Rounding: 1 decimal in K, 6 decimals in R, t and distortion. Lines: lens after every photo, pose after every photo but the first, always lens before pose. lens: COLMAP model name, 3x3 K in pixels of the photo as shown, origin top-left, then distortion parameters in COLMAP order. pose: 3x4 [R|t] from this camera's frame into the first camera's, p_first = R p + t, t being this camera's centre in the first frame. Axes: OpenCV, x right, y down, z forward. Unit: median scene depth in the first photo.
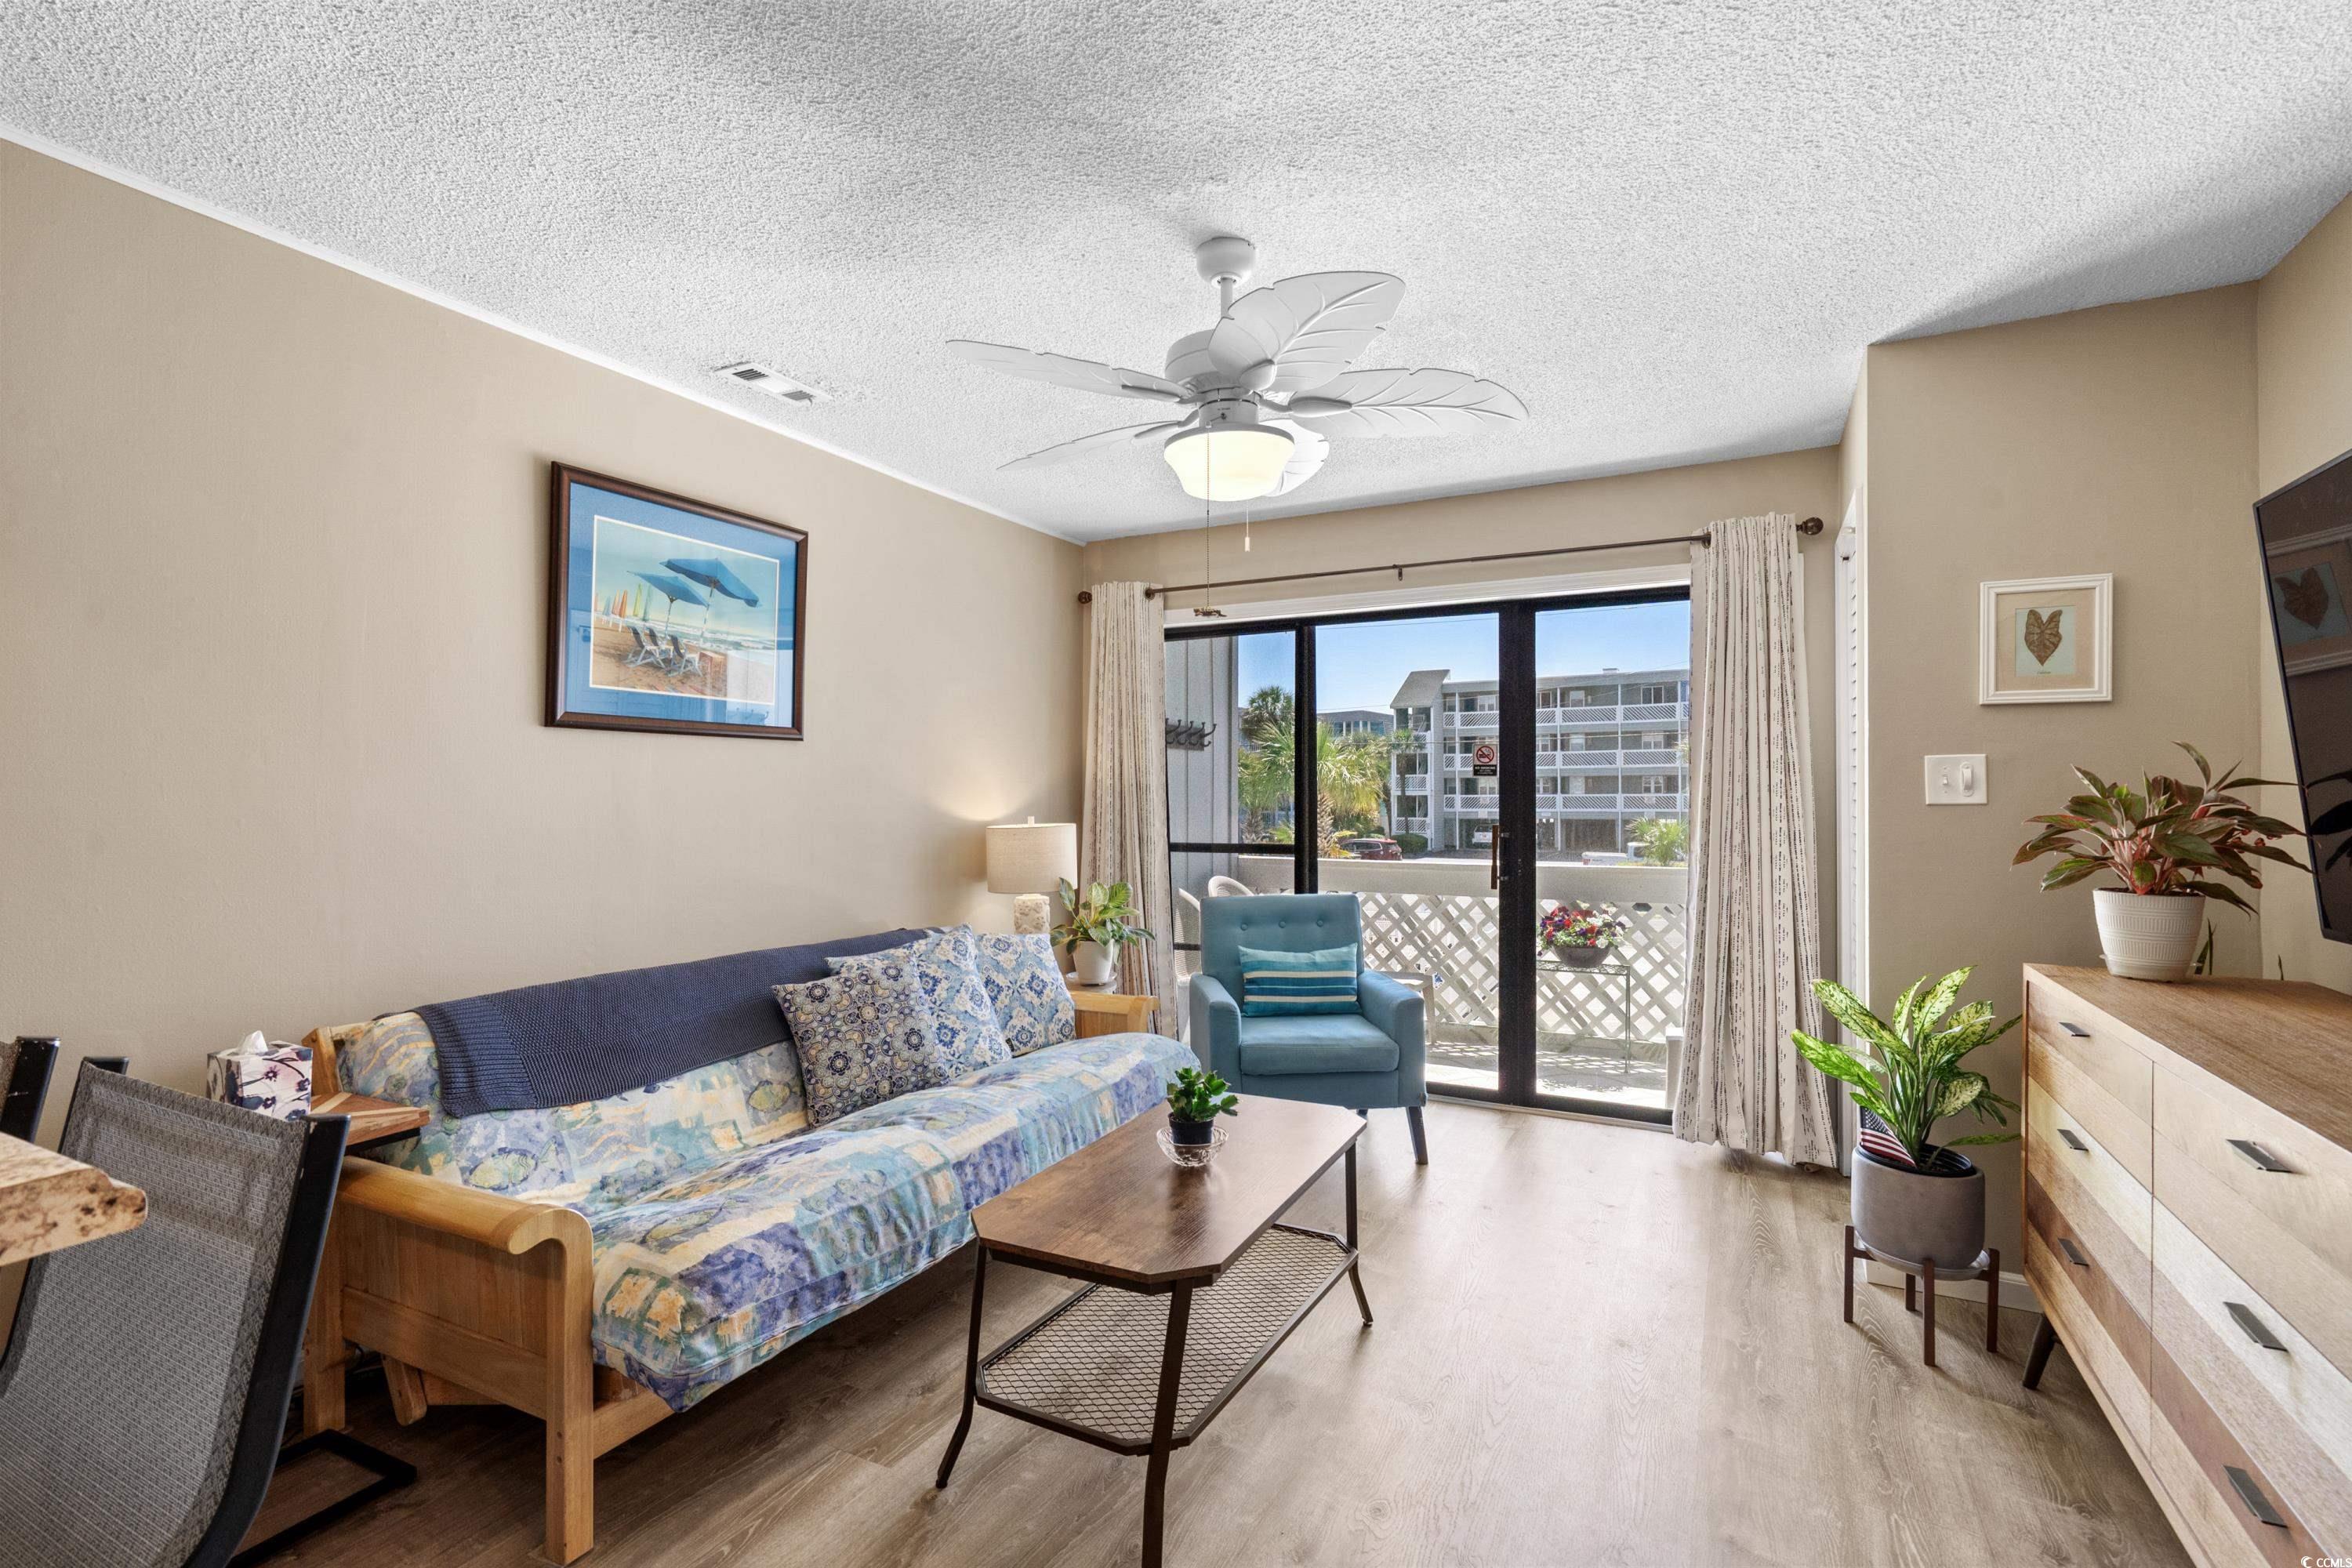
lens RADIAL K [[1067.2, 0, 1185.1], [0, 1067.2, 786.5], [0, 0, 1]] dist [-0.009933, 0.005528]
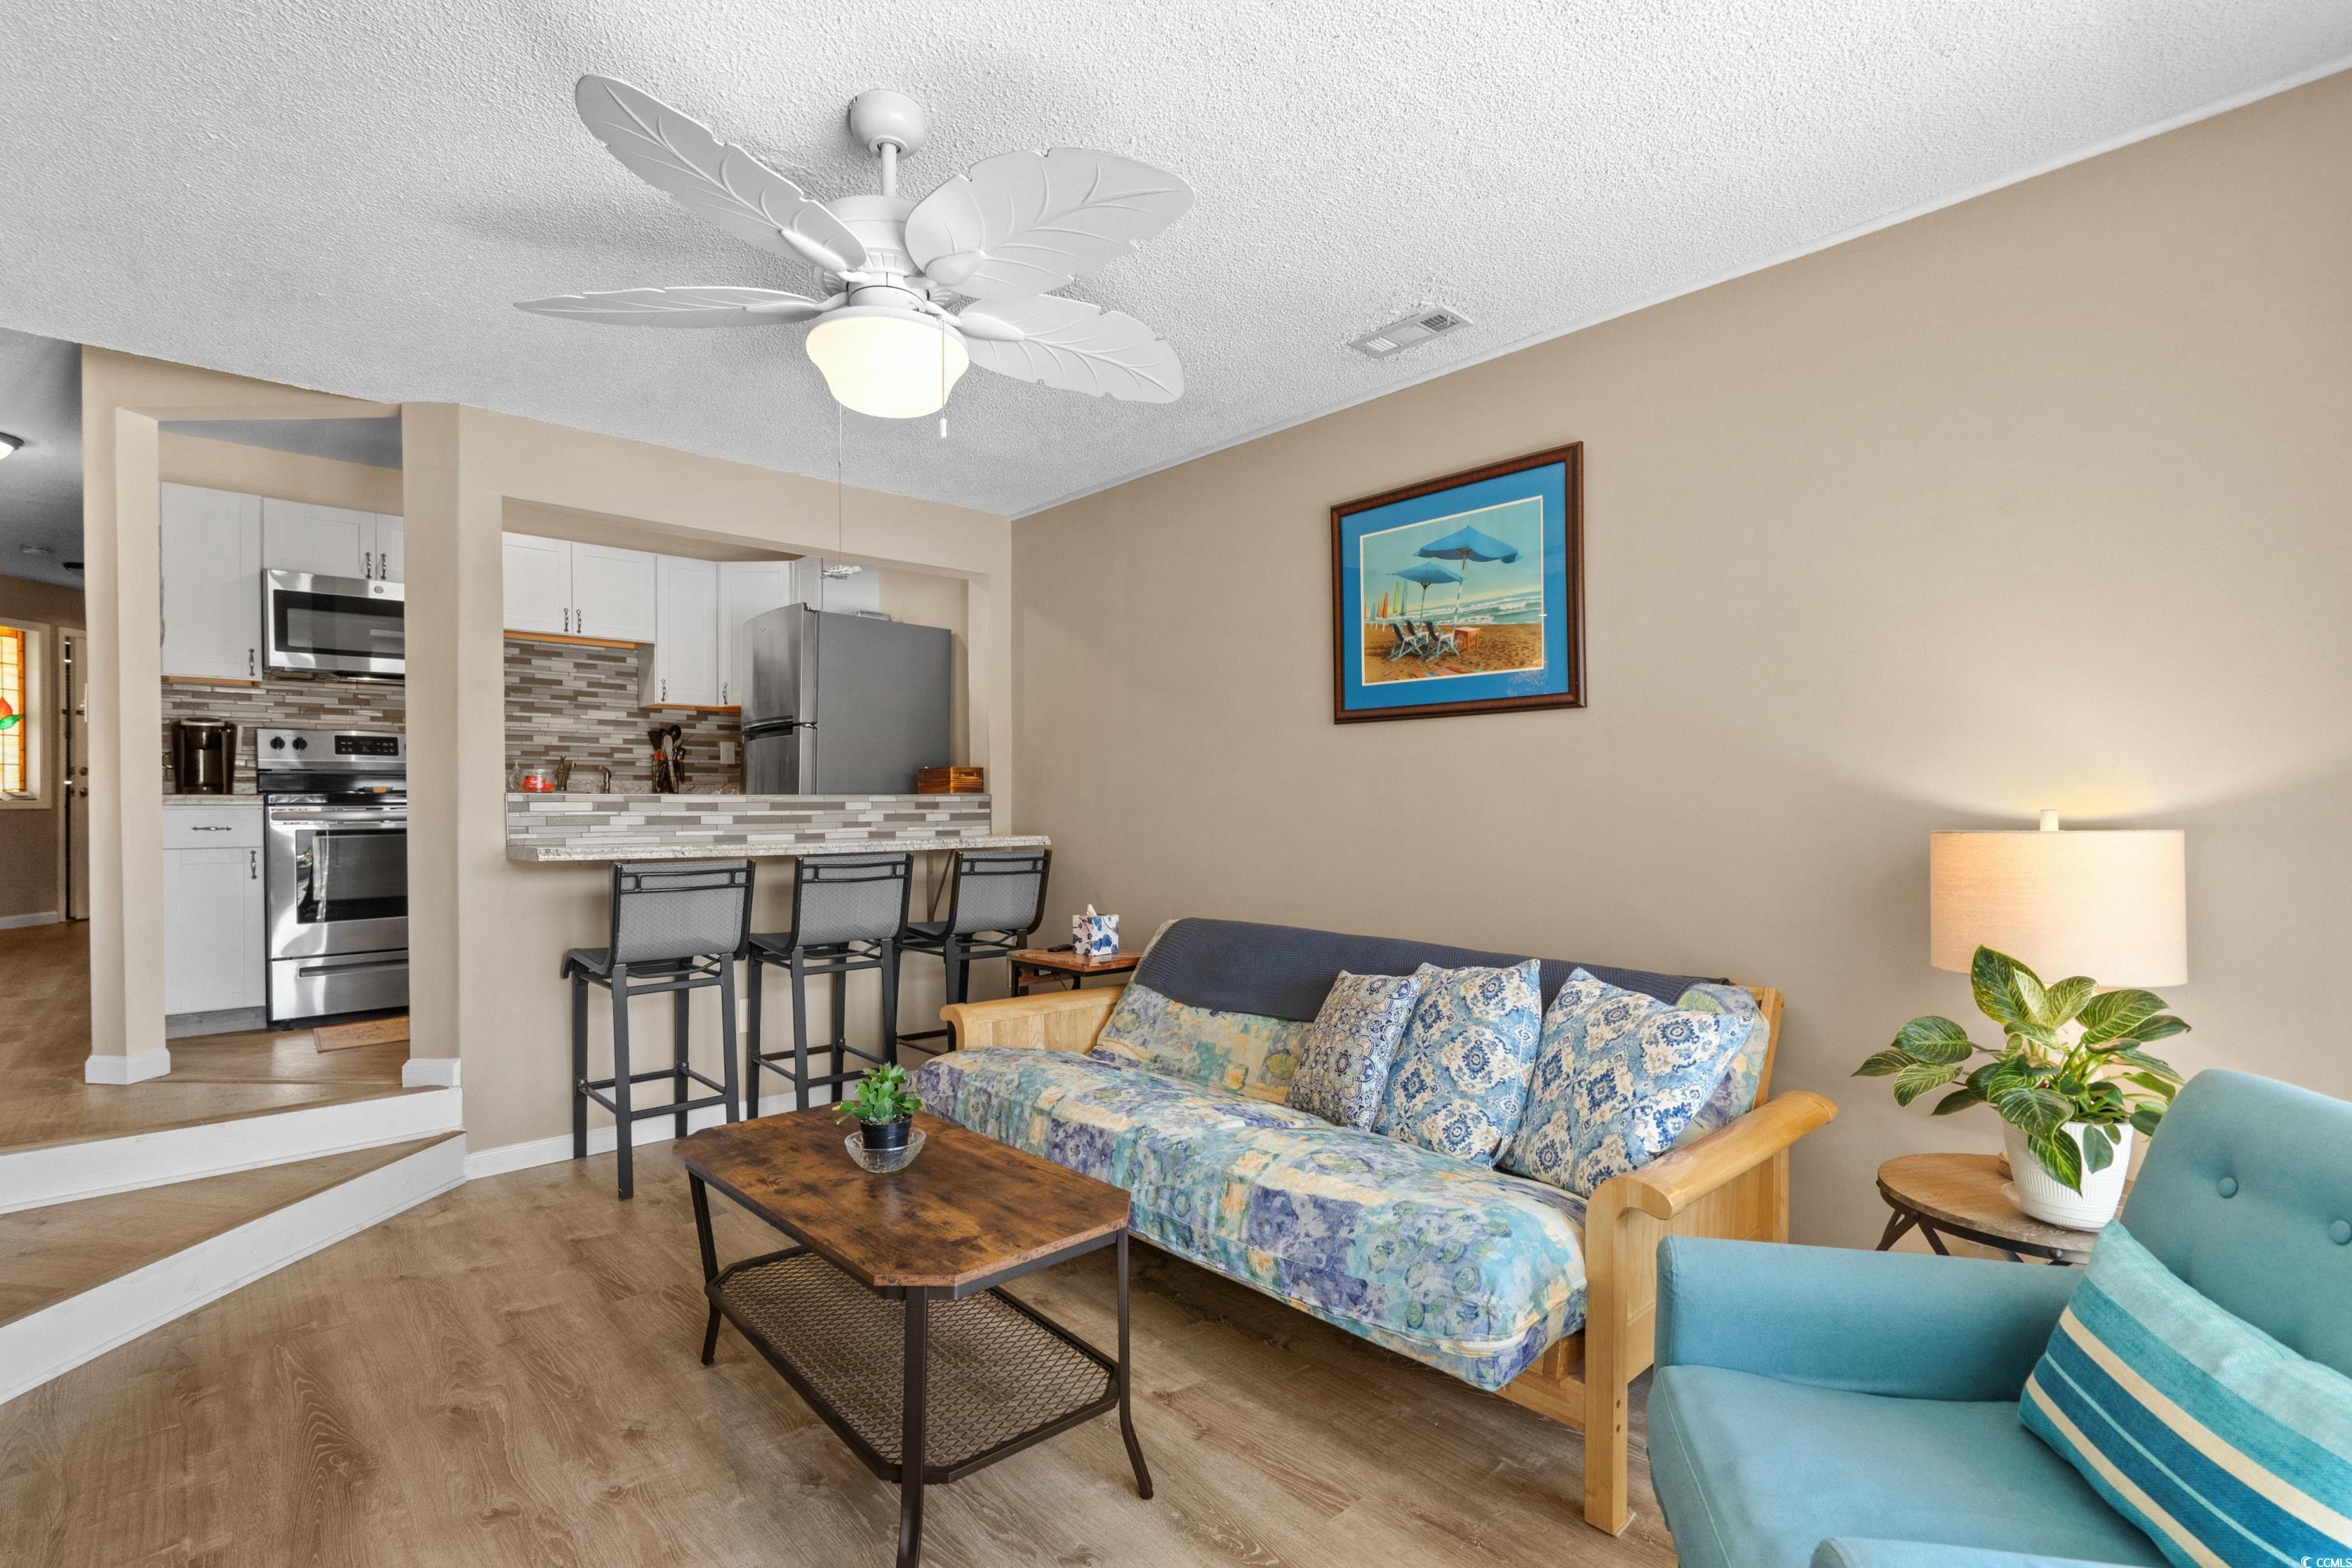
lens RADIAL K [[1067.2, 0, 1172.1], [0, 1067.2, 818.9], [0, 0, 1]] dist [-0.009933, 0.005528]
pose [[-0.336274, 0.017475, -0.941602, 0.485683], [0.008639, 0.999843, 0.015470, 0.024791], [0.941725, -0.002932, -0.336372, 0.963290]]
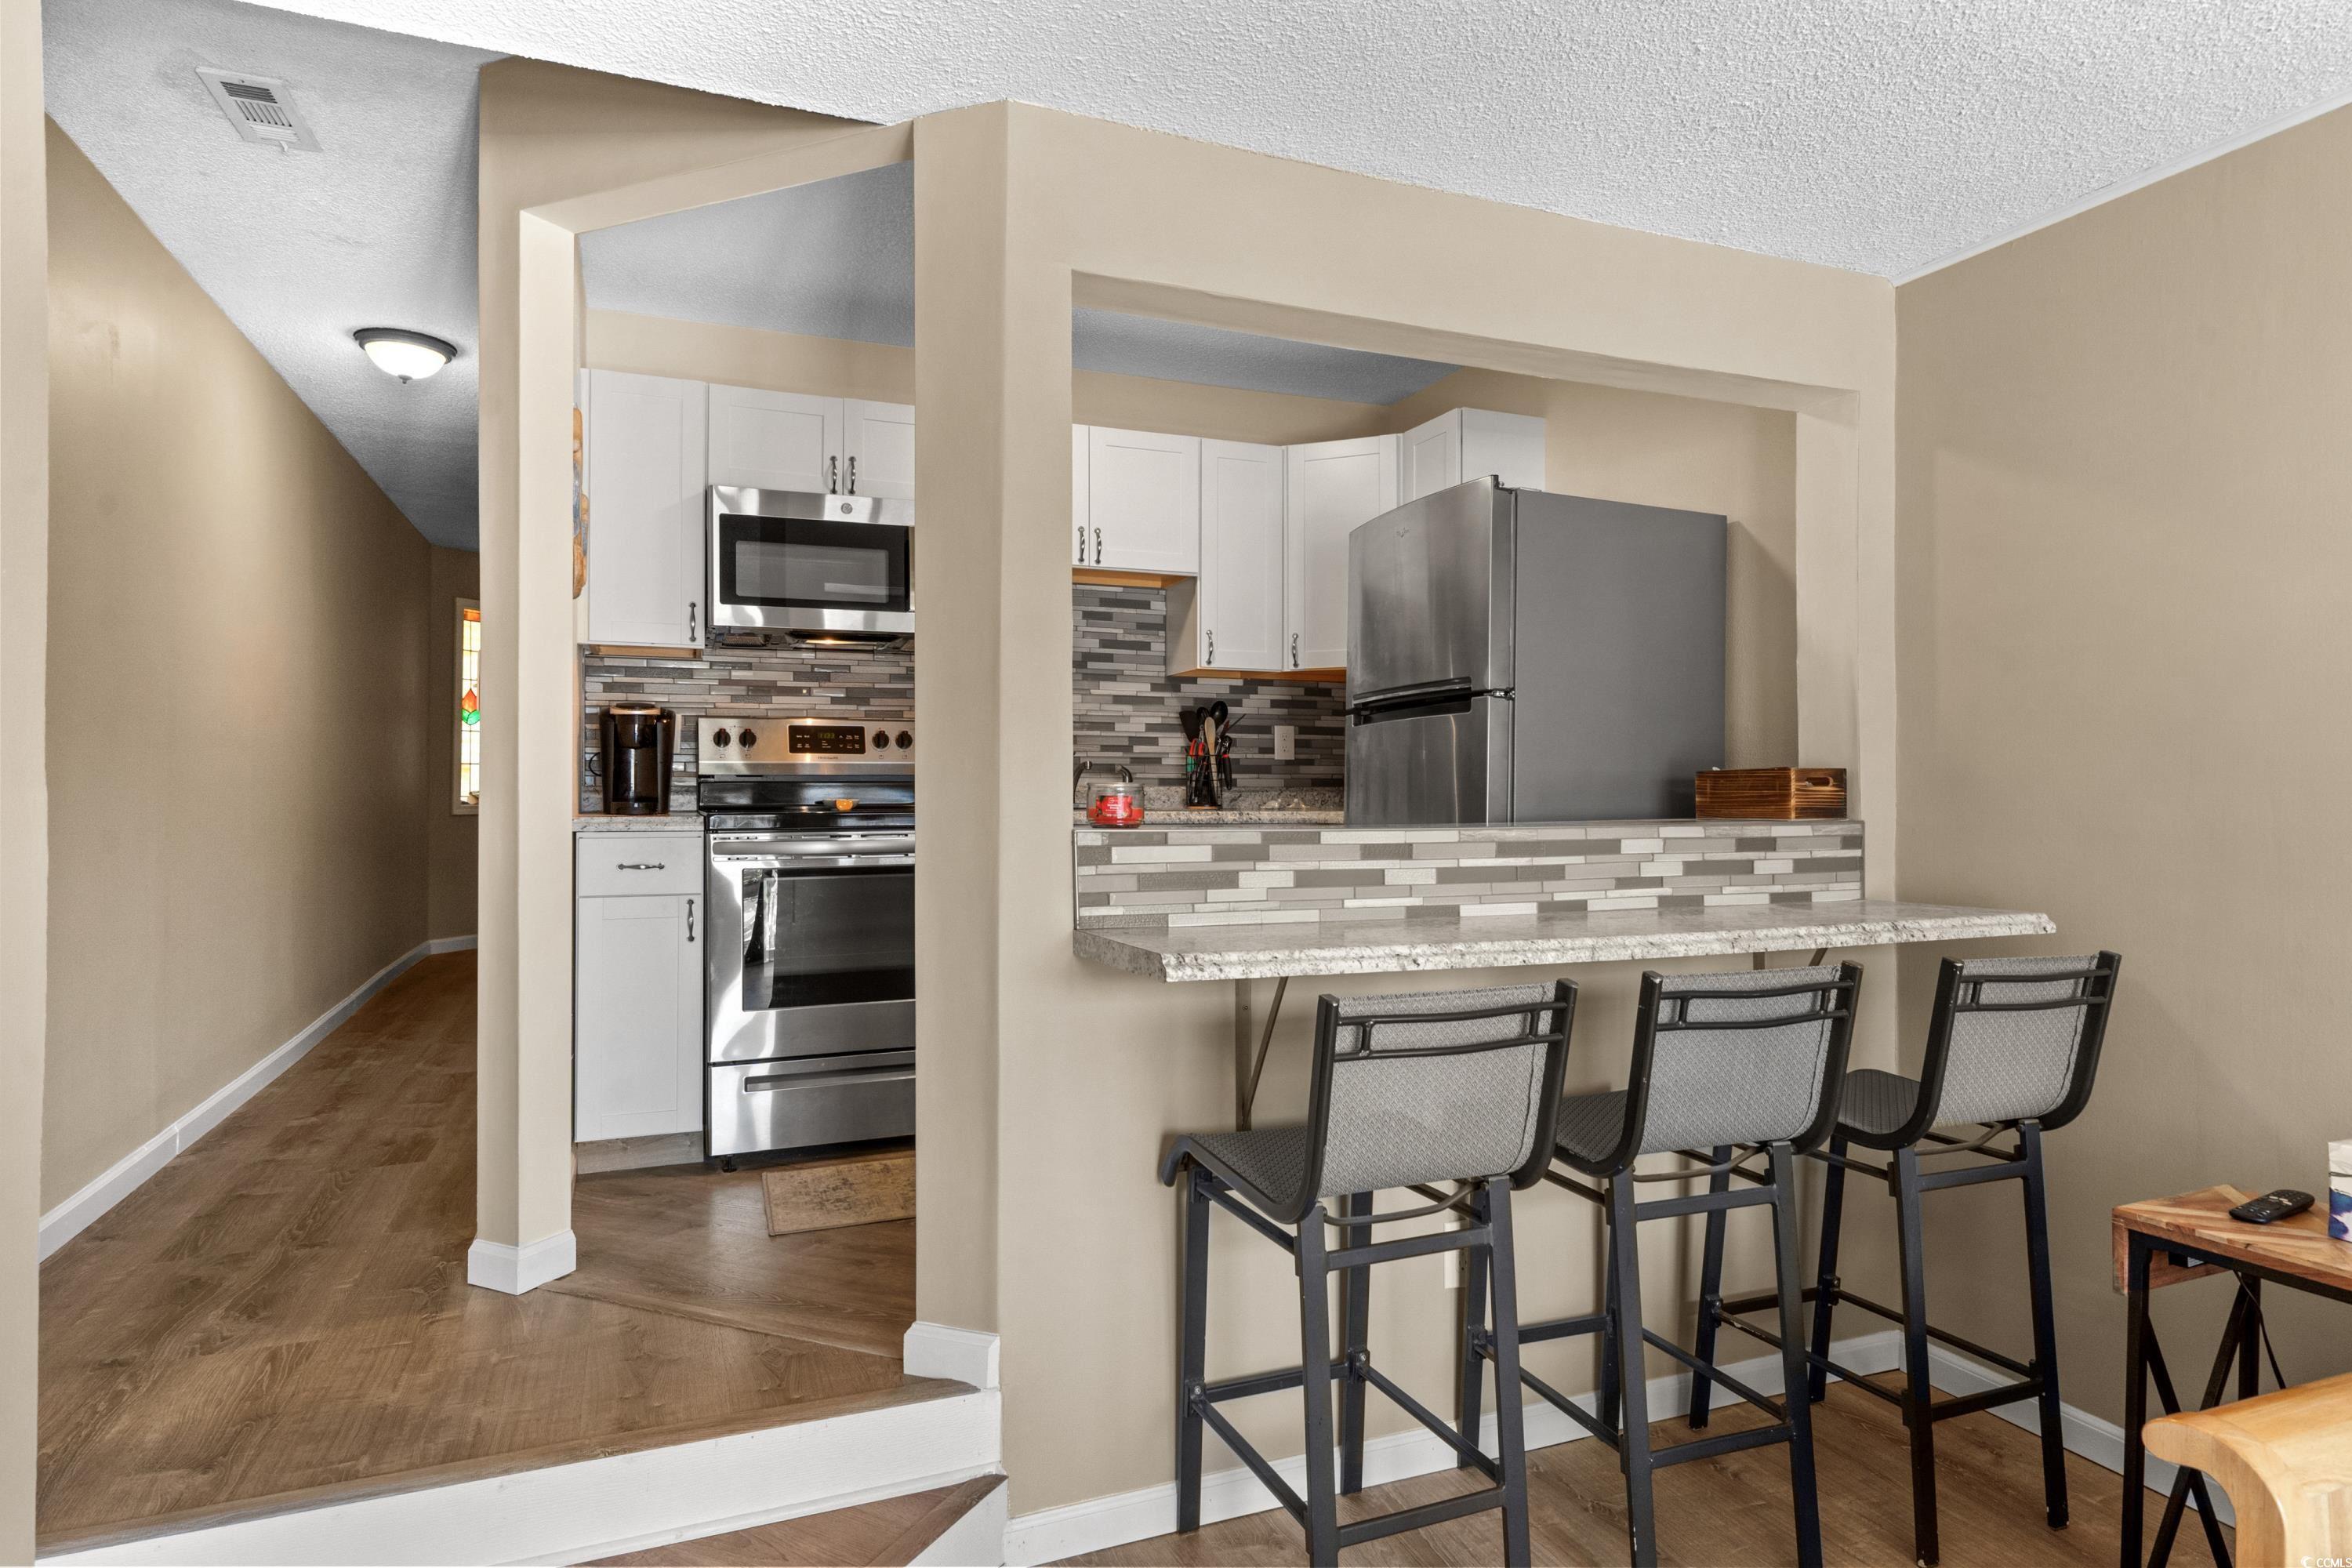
lens RADIAL K [[1289.5, 0, 1173.2], [0, 1289.5, 795.7], [0, 0, 1]] dist [0.015474, 0.001111]
pose [[-0.647105, 0.003110, -0.762395, 0.220805], [0.005985, 0.999982, -0.001001, -0.004472], [0.762378, -0.005211, -0.647112, 0.505230]]
